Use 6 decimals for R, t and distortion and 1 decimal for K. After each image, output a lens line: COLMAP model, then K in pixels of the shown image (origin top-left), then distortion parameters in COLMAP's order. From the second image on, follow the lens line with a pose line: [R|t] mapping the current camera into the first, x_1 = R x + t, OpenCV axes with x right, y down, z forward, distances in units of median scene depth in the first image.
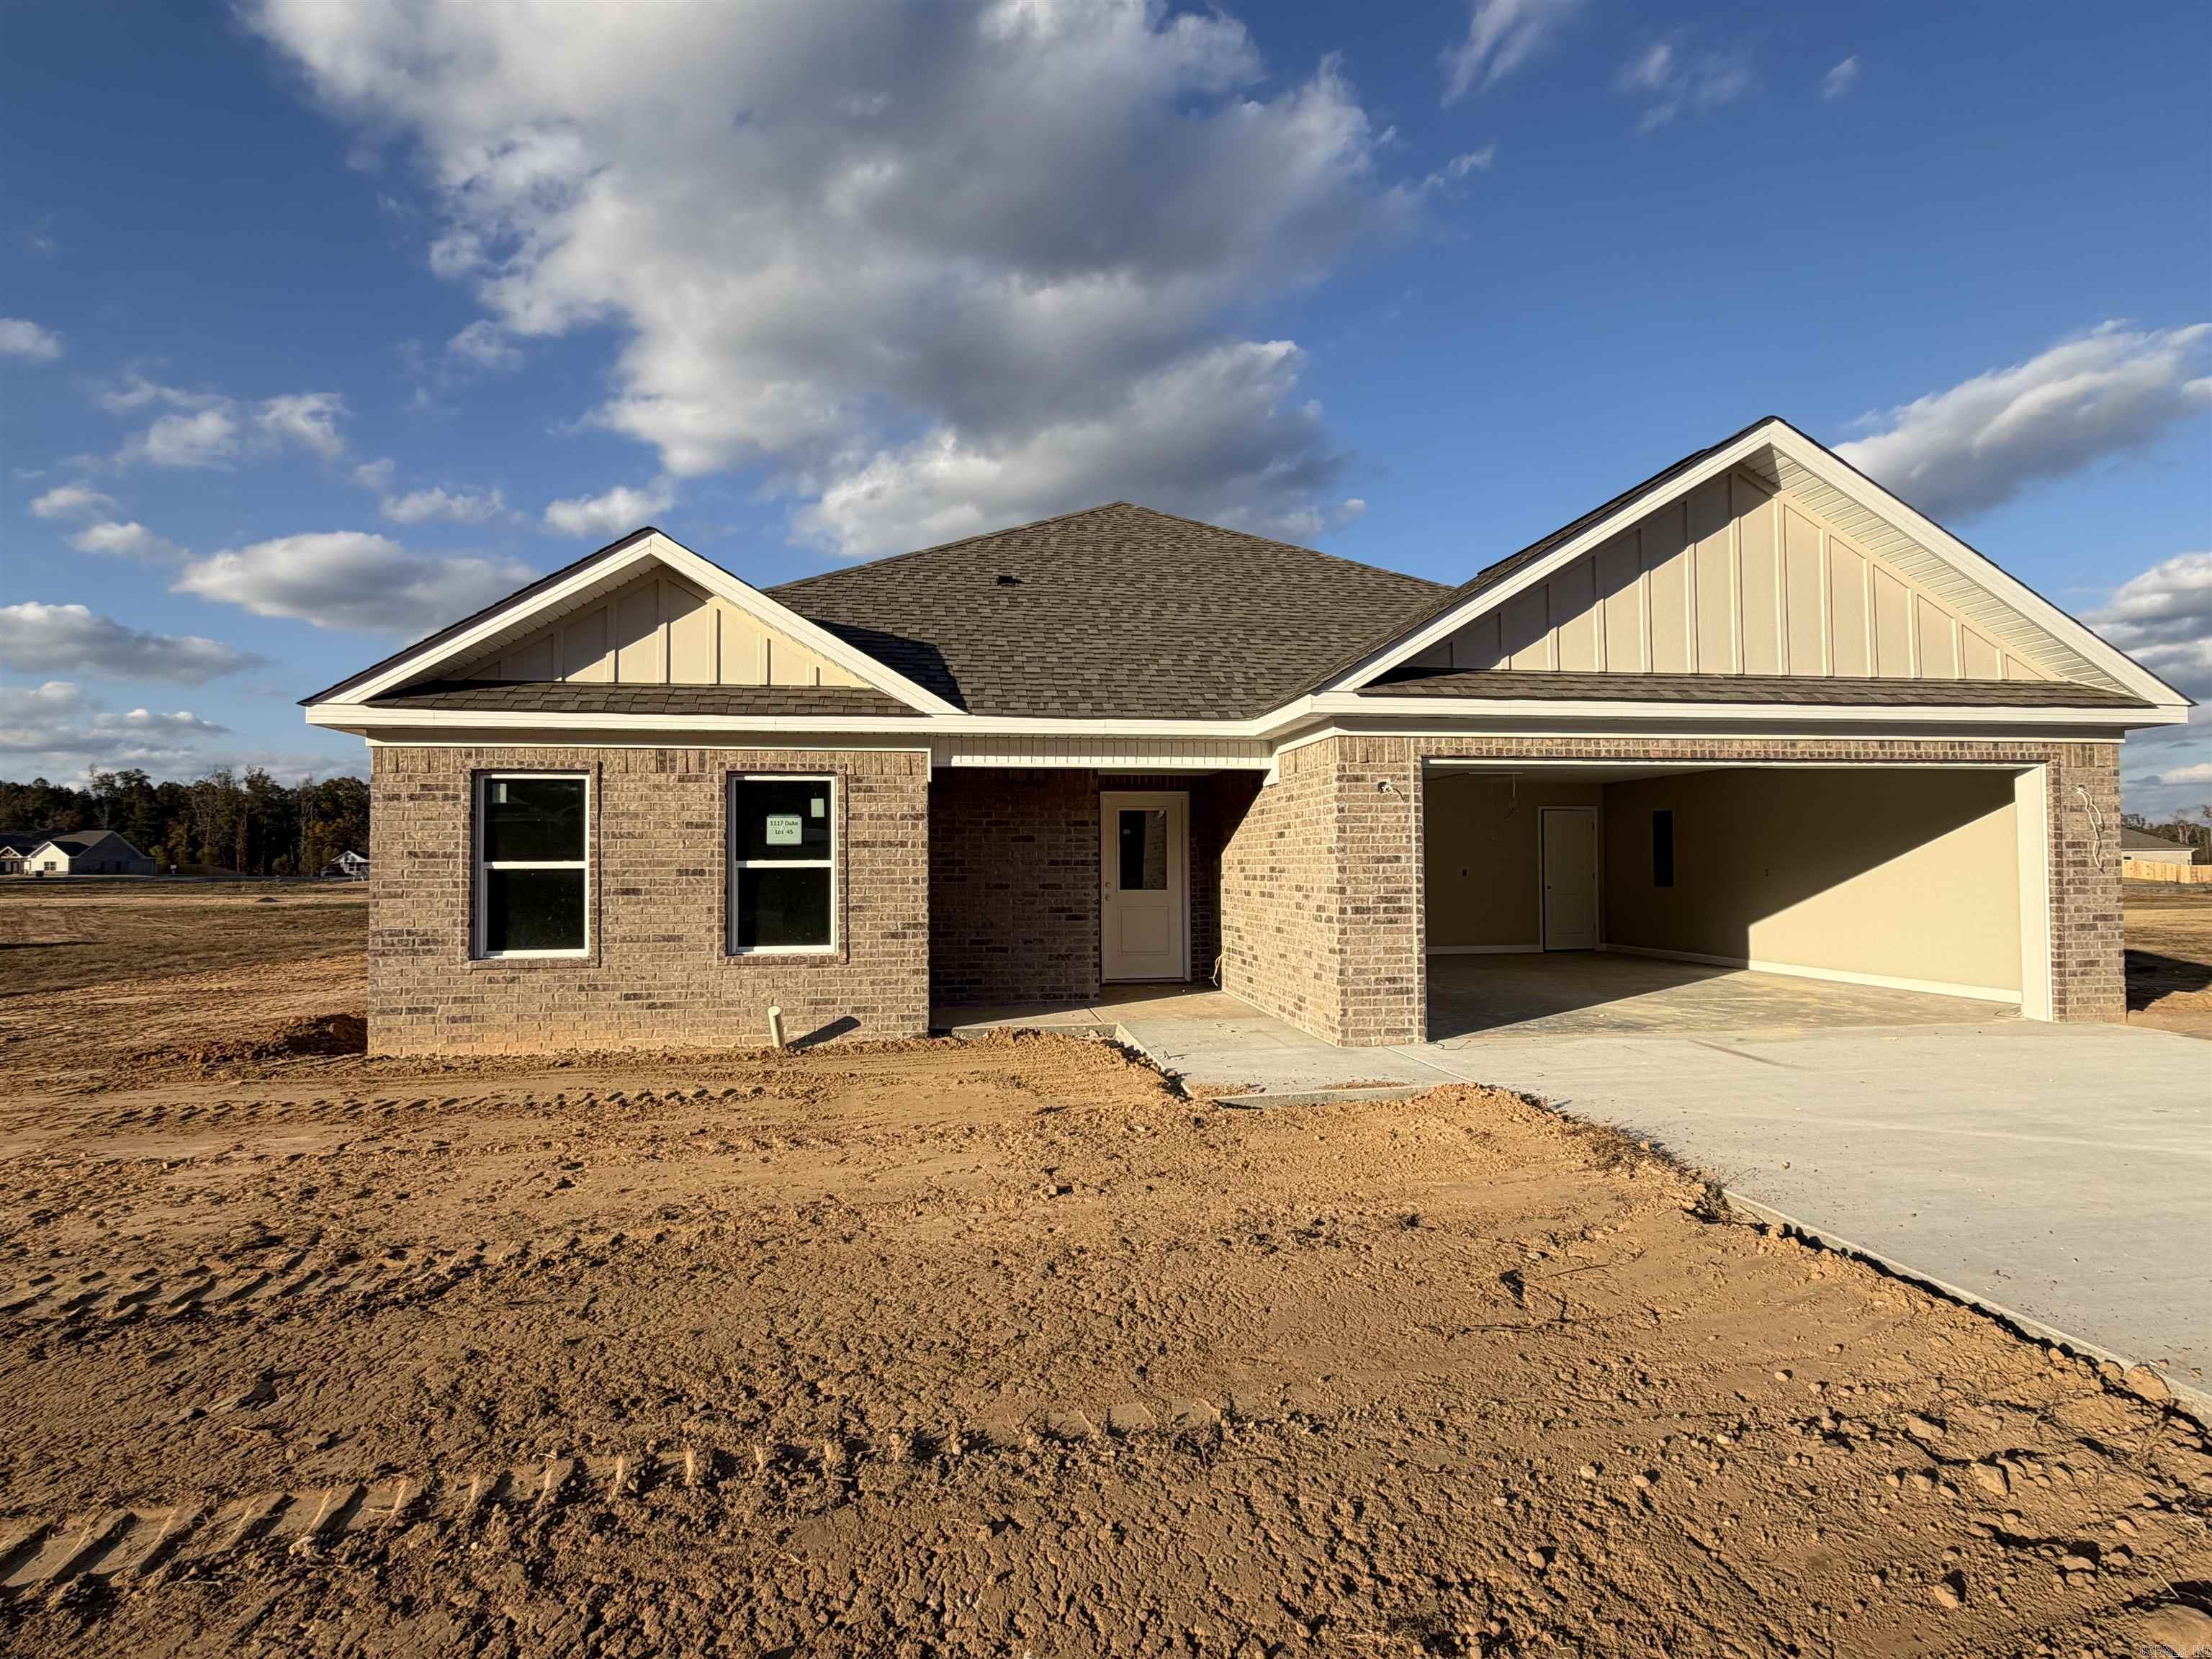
lens RADIAL K [[1086.6, 0, 1108.1], [0, 1086.6, 837.2], [0, 0, 1]] dist [0.000017, -0.000528]
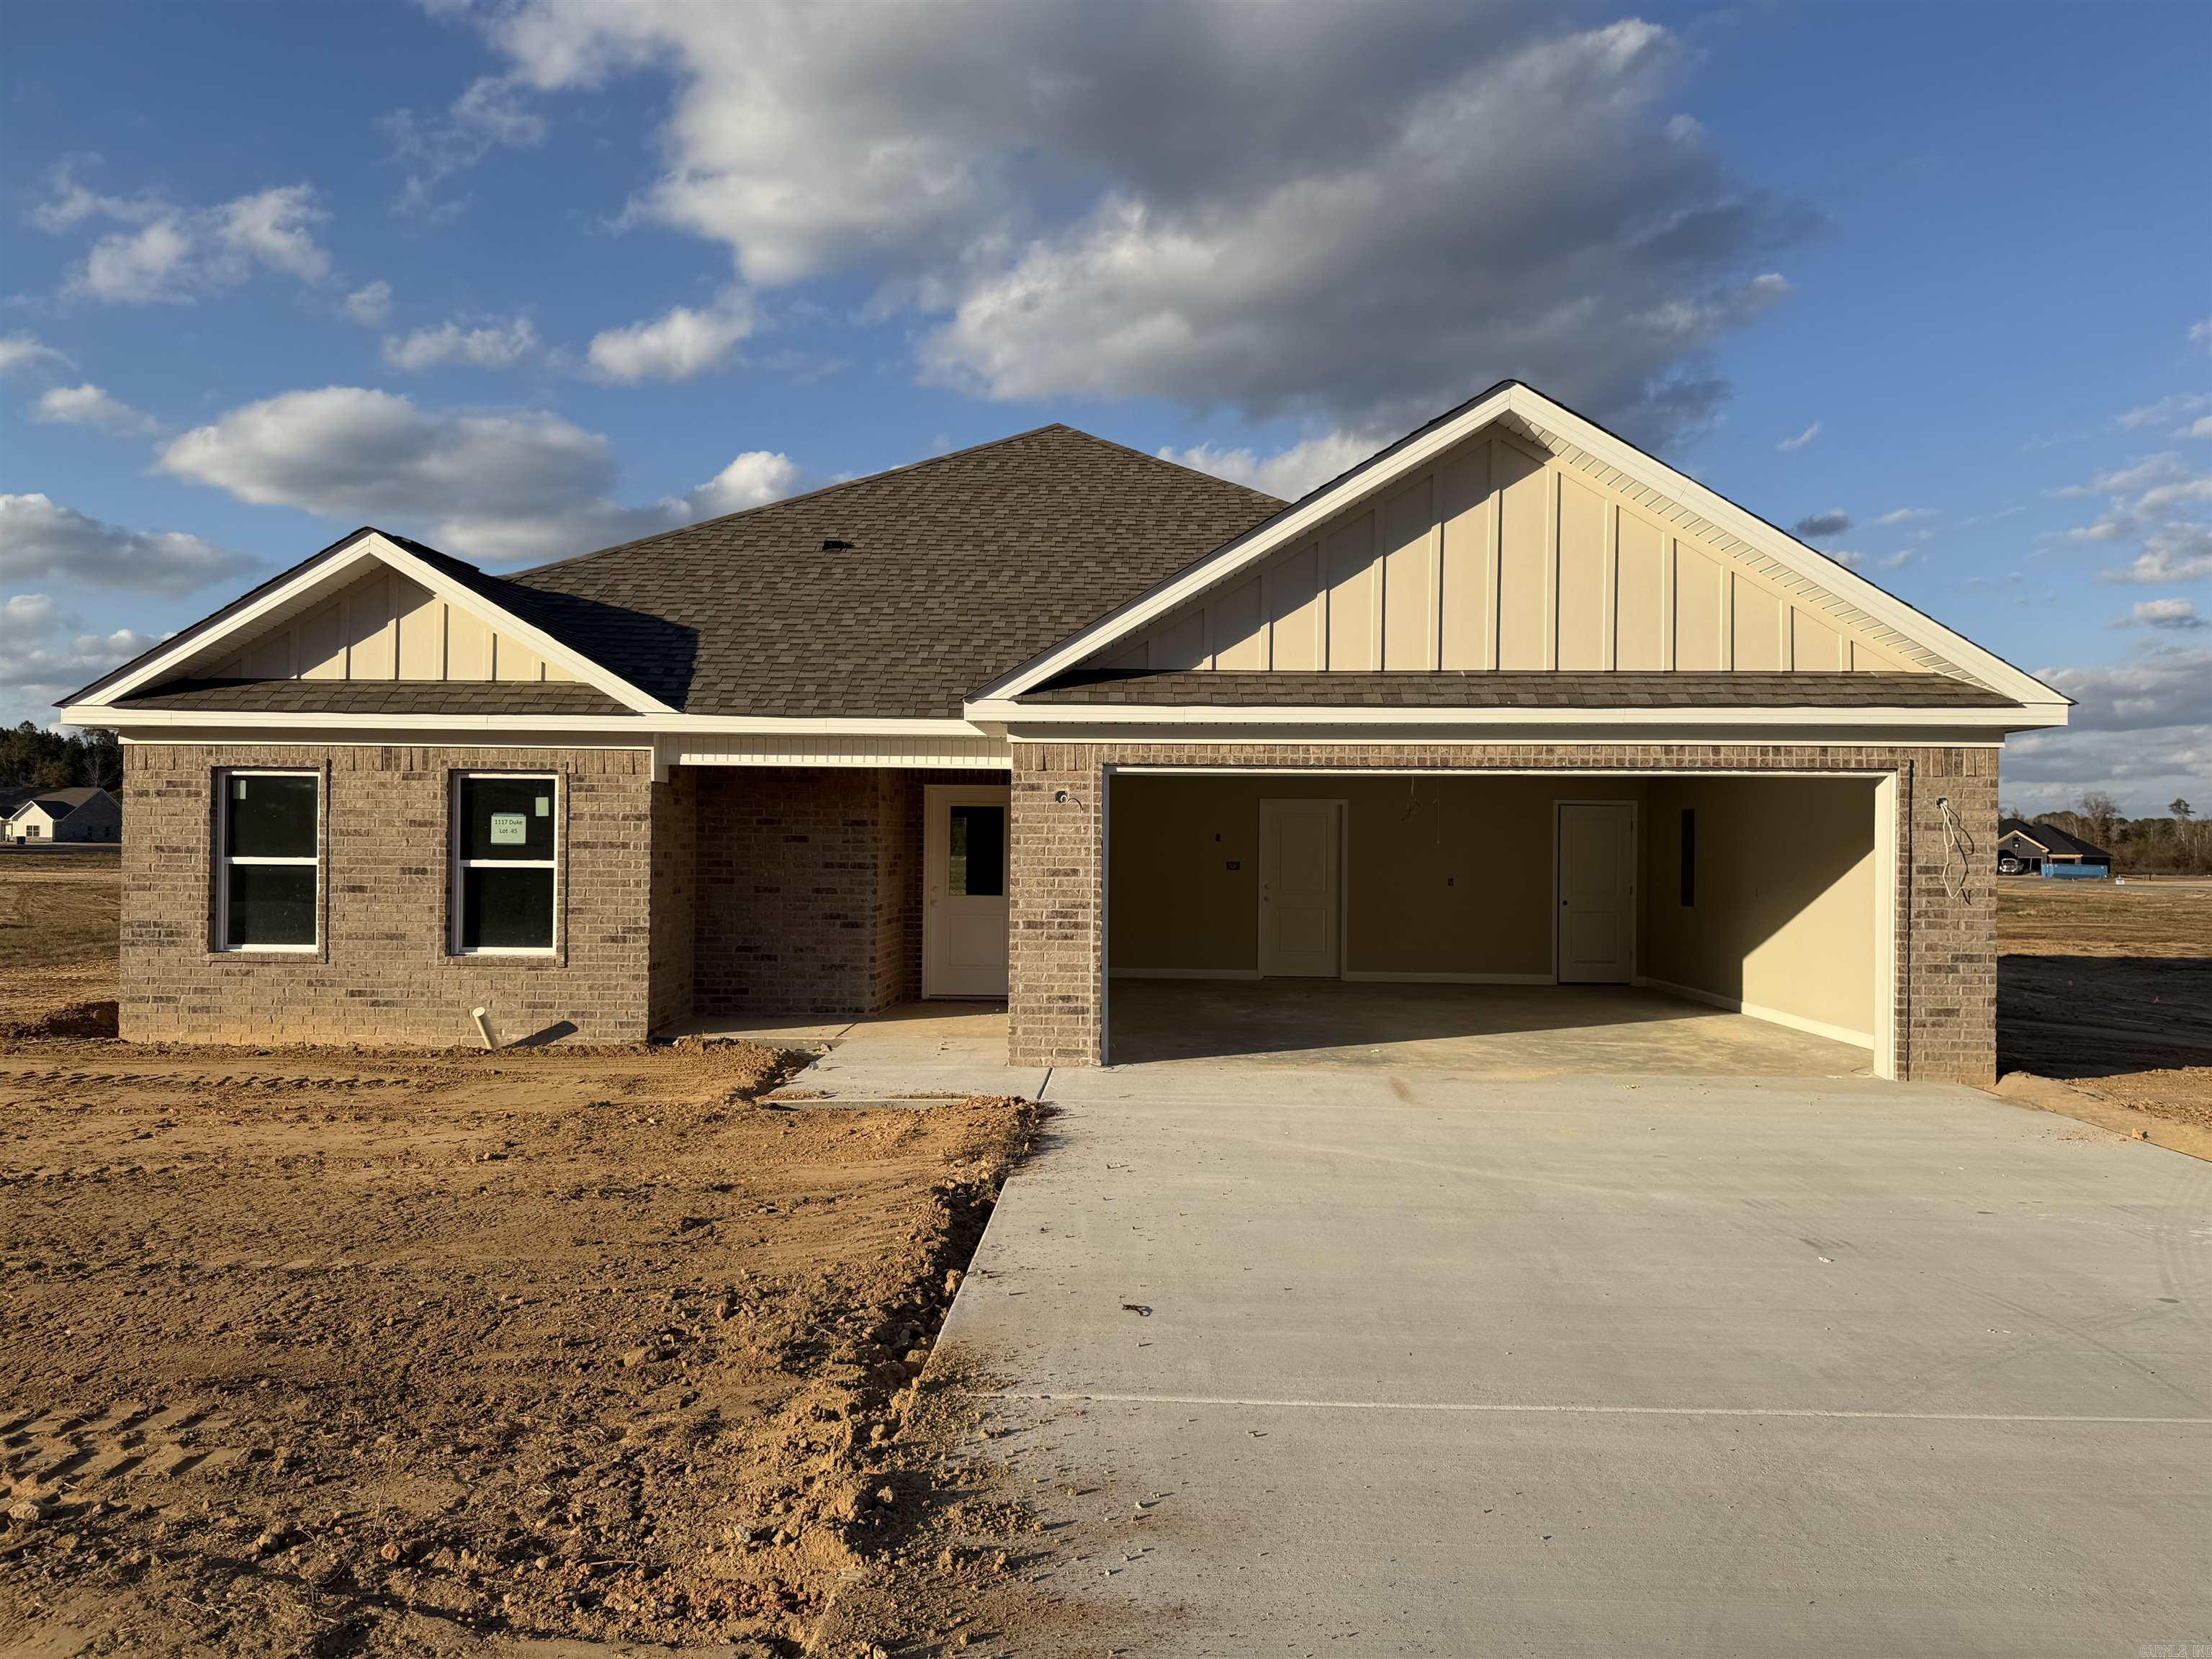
lens RADIAL K [[1540.6, 0, 1113.8], [0, 1540.6, 835.3], [0, 0, 1]] dist [0.117364, -0.204407]
pose [[0.985176, 0.015798, -0.170818, 0.495698], [-0.012816, 0.999746, 0.018545, -0.035208], [0.171068, -0.016081, 0.985128, -0.303548]]
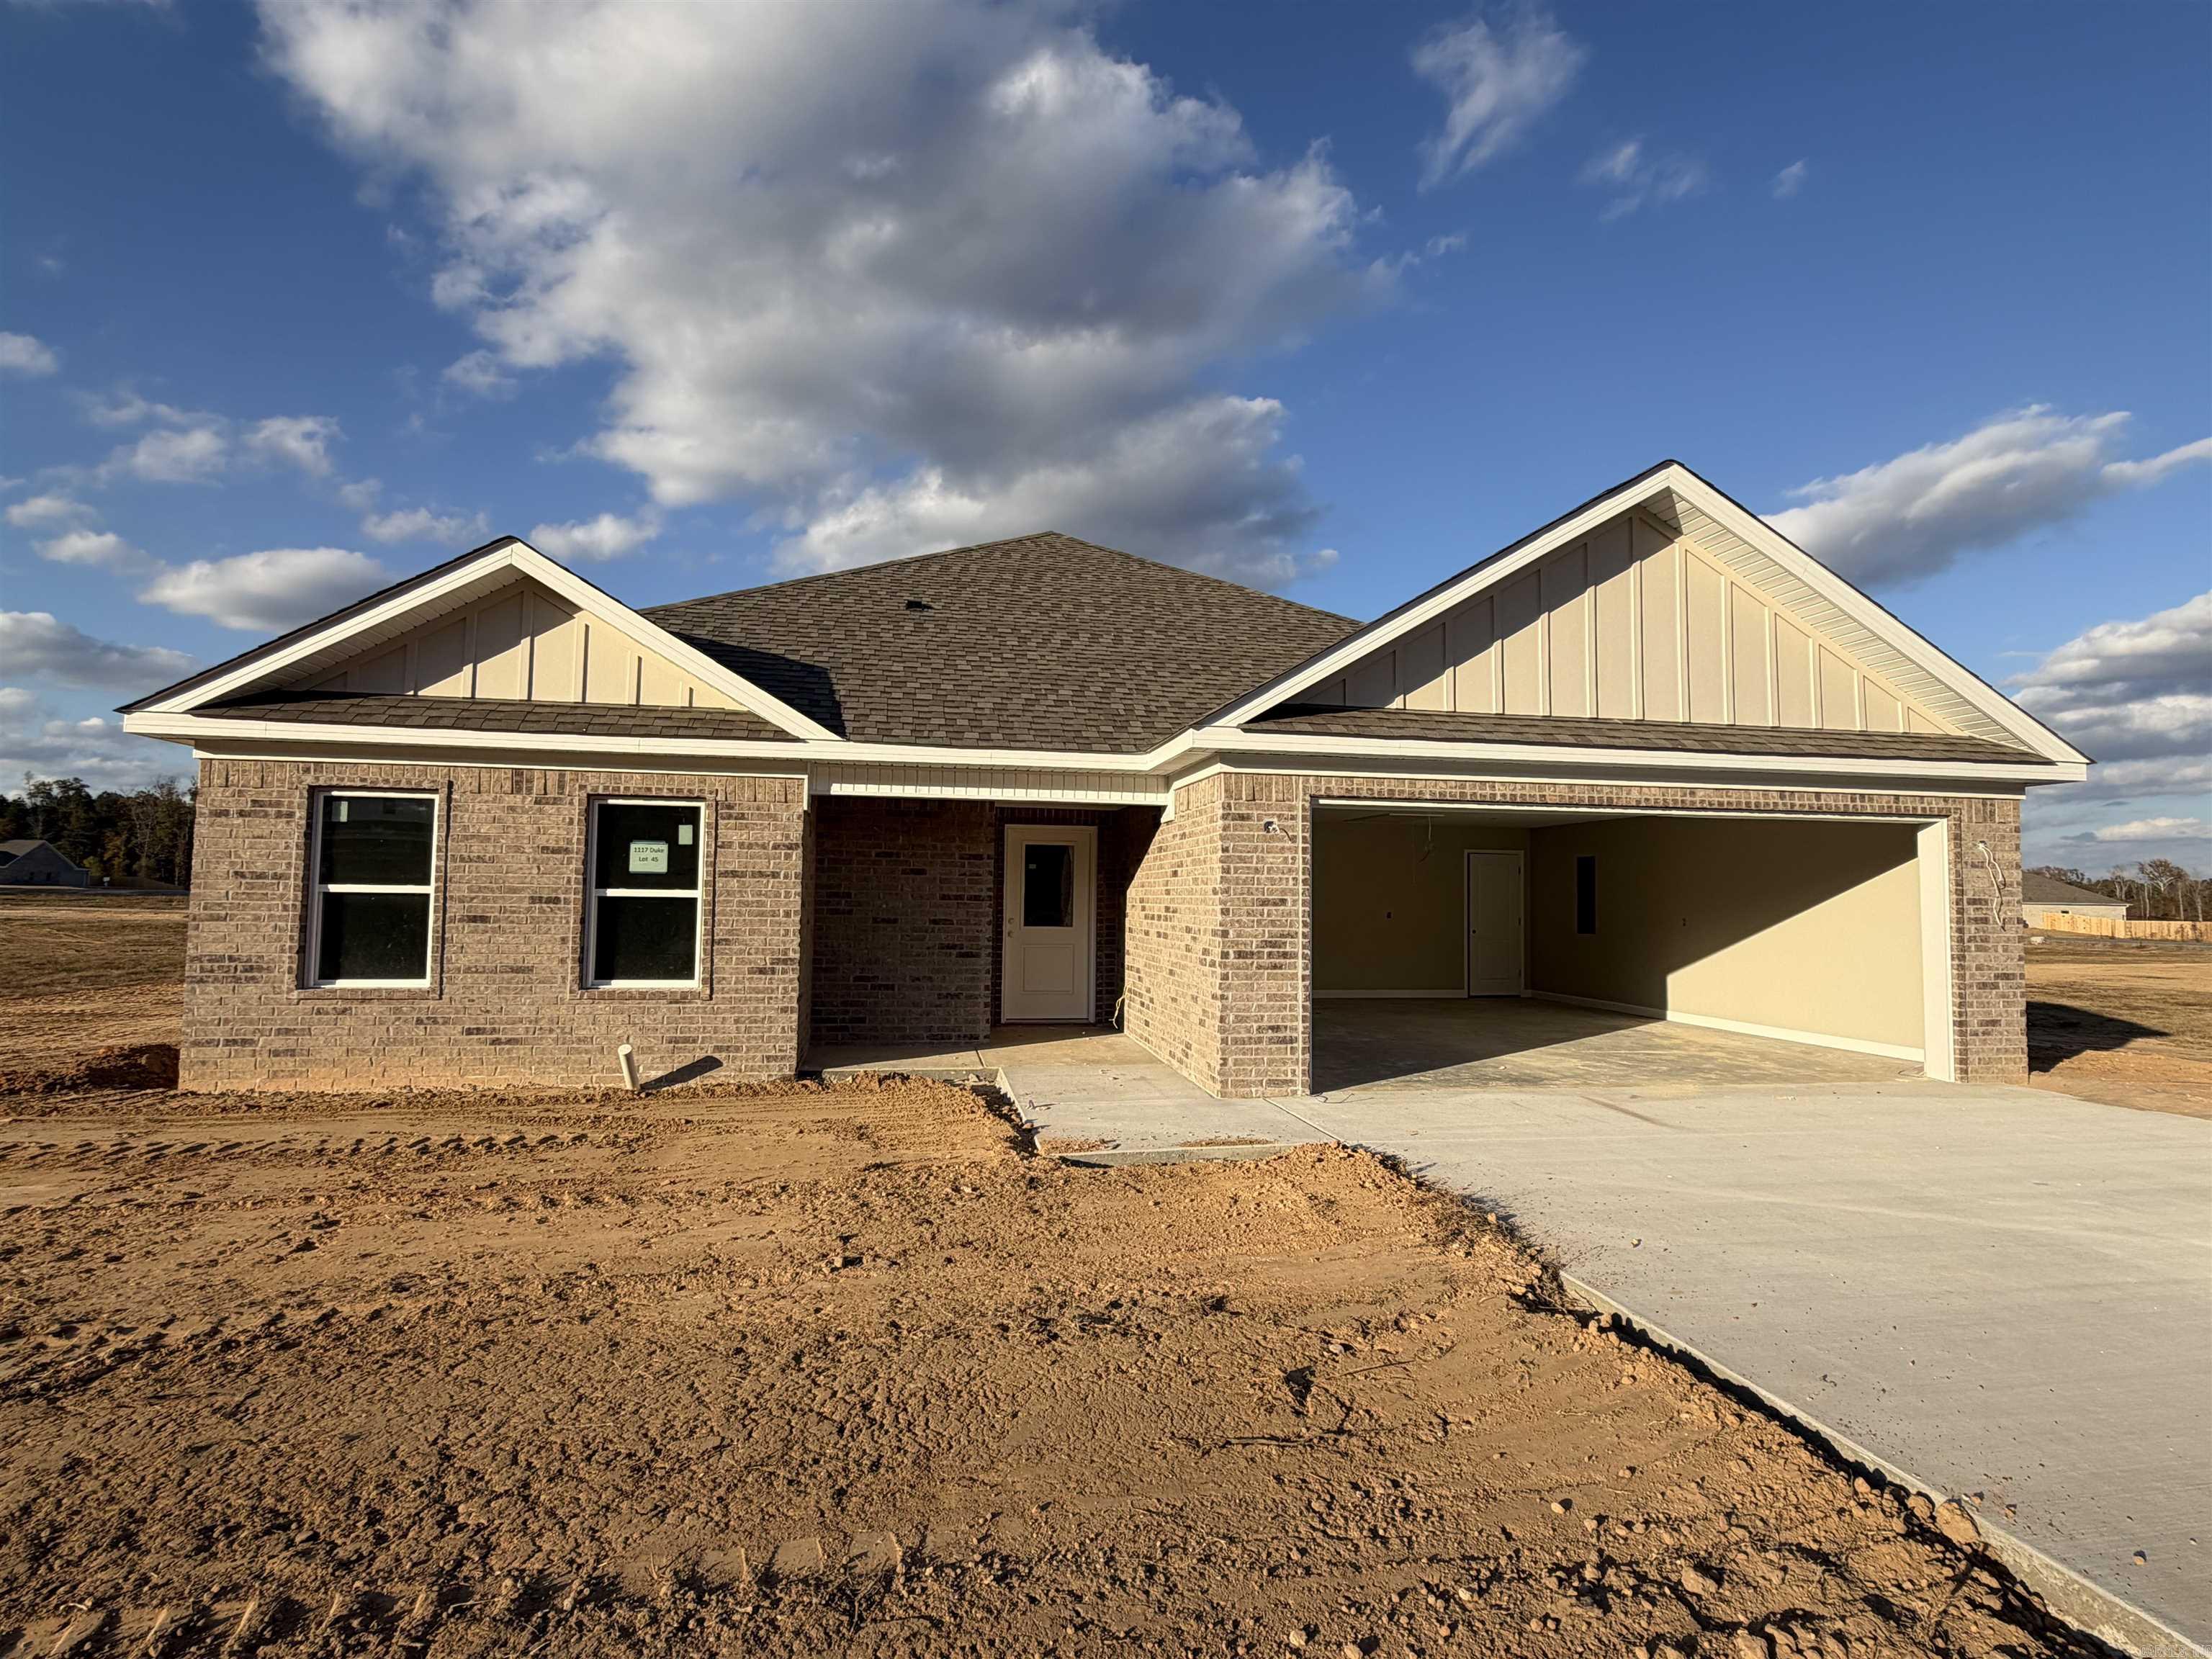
lens RADIAL K [[1086.6, 0, 1108.1], [0, 1086.6, 837.2], [0, 0, 1]] dist [0.000017, -0.000528]
pose [[0.999282, 0.022923, 0.030168, 0.076004], [-0.021998, 0.999288, -0.030647, -0.003994], [-0.030849, 0.029962, 0.999075, 0.040749]]
